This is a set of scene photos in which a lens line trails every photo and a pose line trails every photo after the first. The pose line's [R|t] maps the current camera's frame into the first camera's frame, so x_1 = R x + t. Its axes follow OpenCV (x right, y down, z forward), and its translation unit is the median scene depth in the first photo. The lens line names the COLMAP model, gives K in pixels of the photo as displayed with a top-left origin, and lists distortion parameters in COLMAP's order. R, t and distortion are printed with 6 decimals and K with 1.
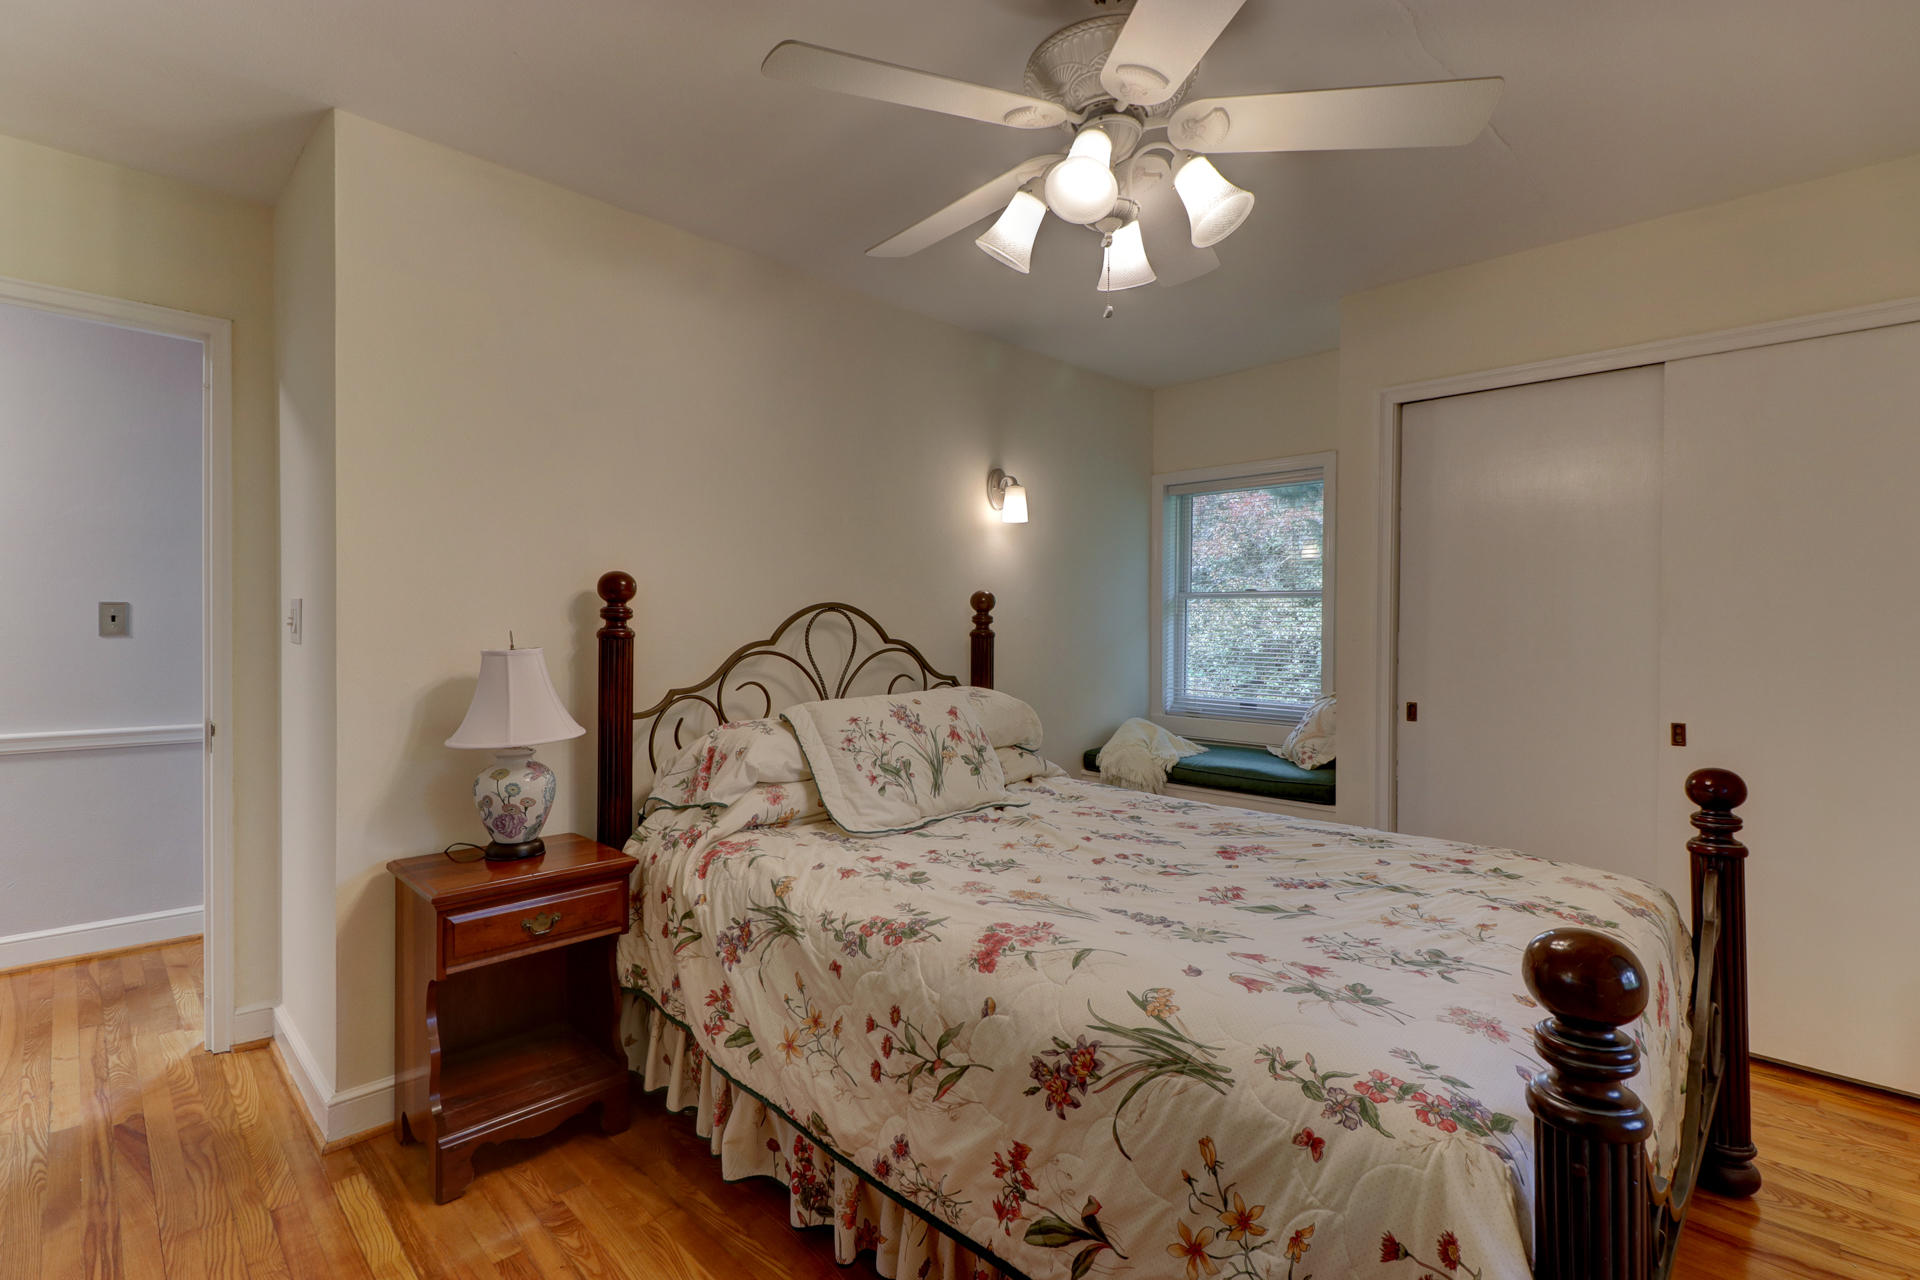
lens RADIAL K [[889.4, 0, 943.7], [0, 889.4, 632.8], [0, 0, 1]] dist [0.015212, -0.012171]
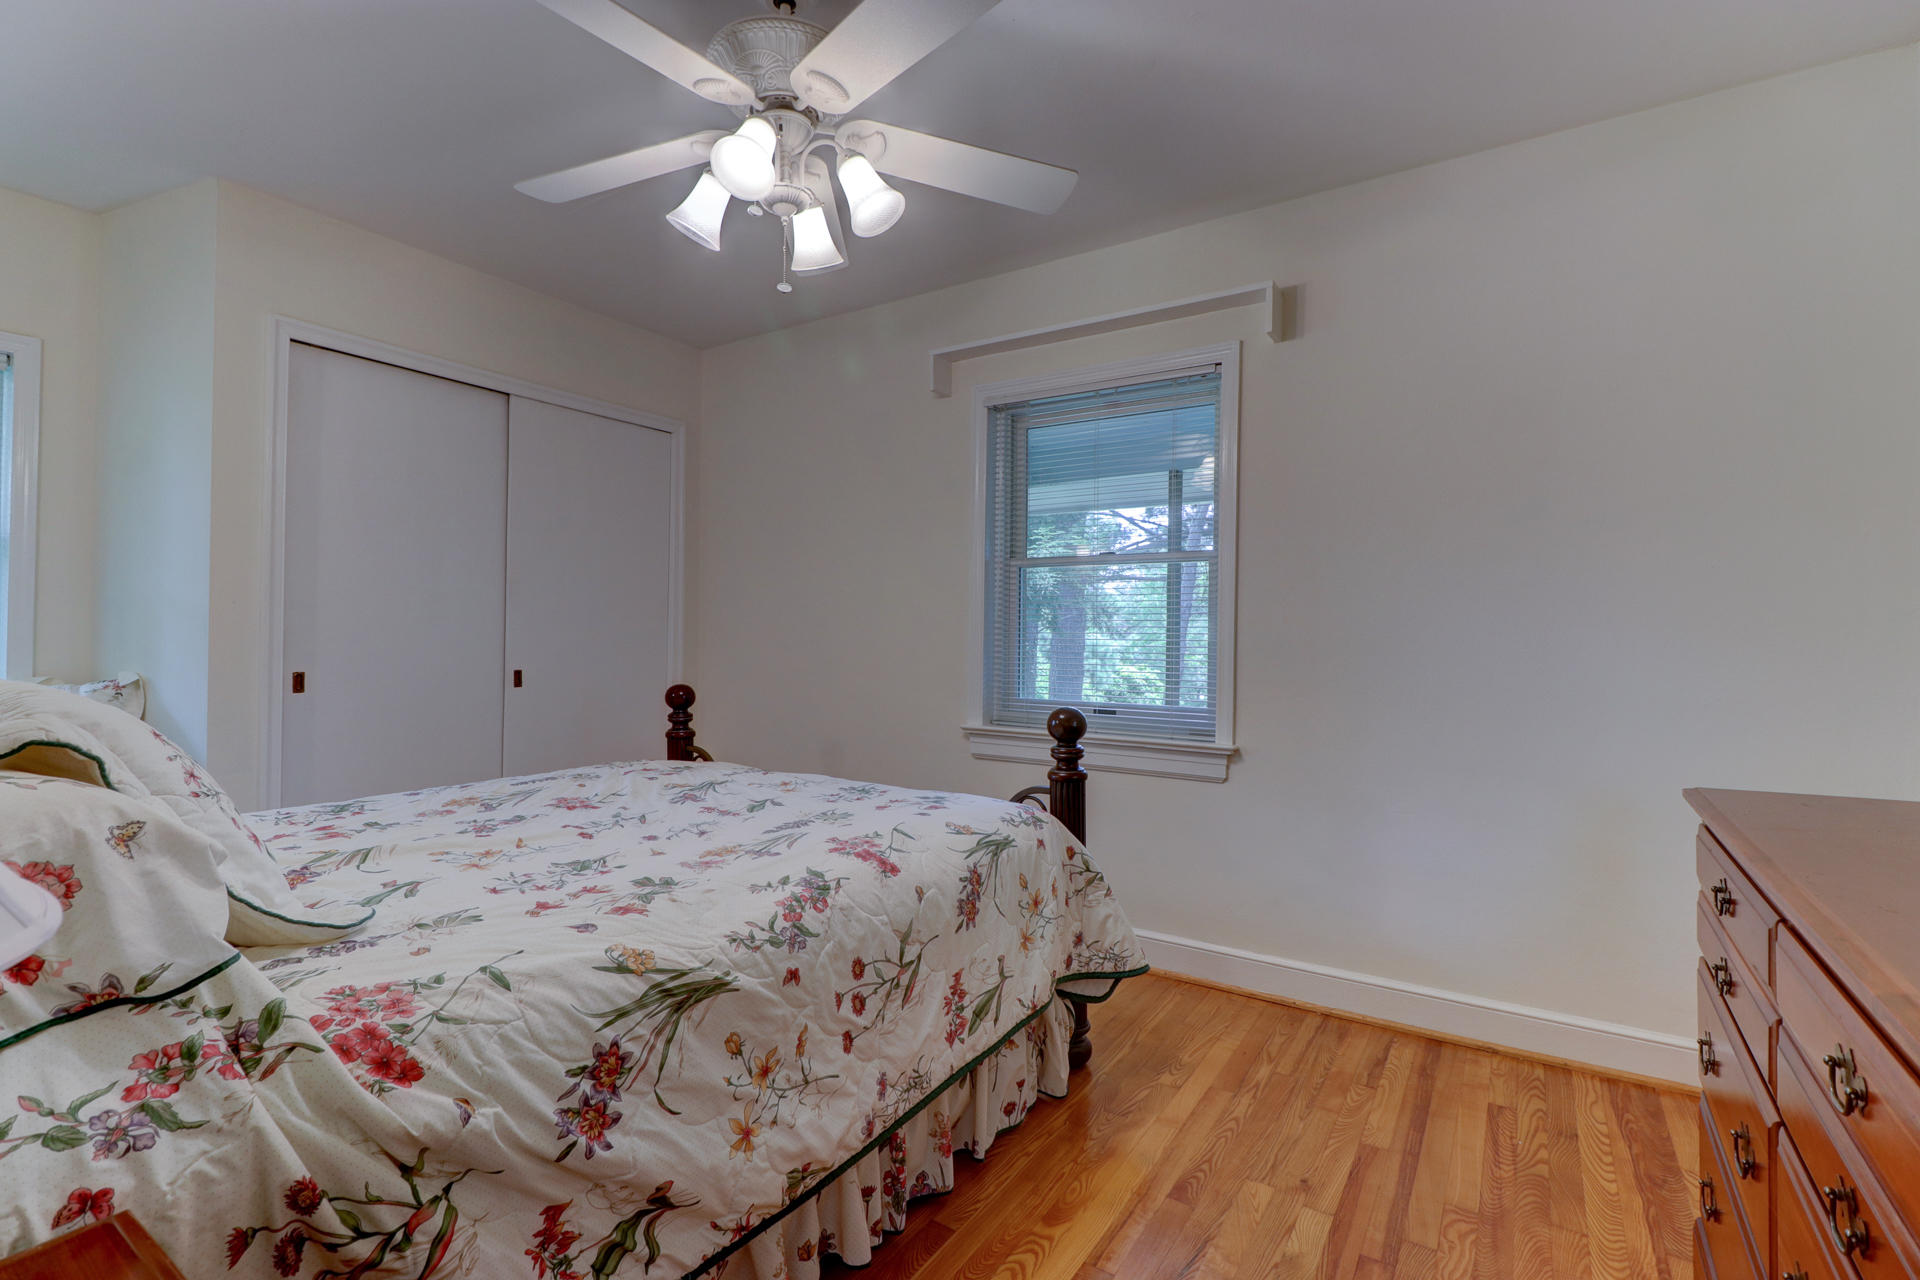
lens RADIAL K [[889.4, 0, 944.1], [0, 889.4, 632.6], [0, 0, 1]] dist [0.015212, -0.012171]
pose [[-0.208464, -0.006152, 0.978011, -1.002660], [-0.005450, 0.999972, 0.005129, 0.066026], [-0.978015, -0.004261, -0.208492, 1.110758]]
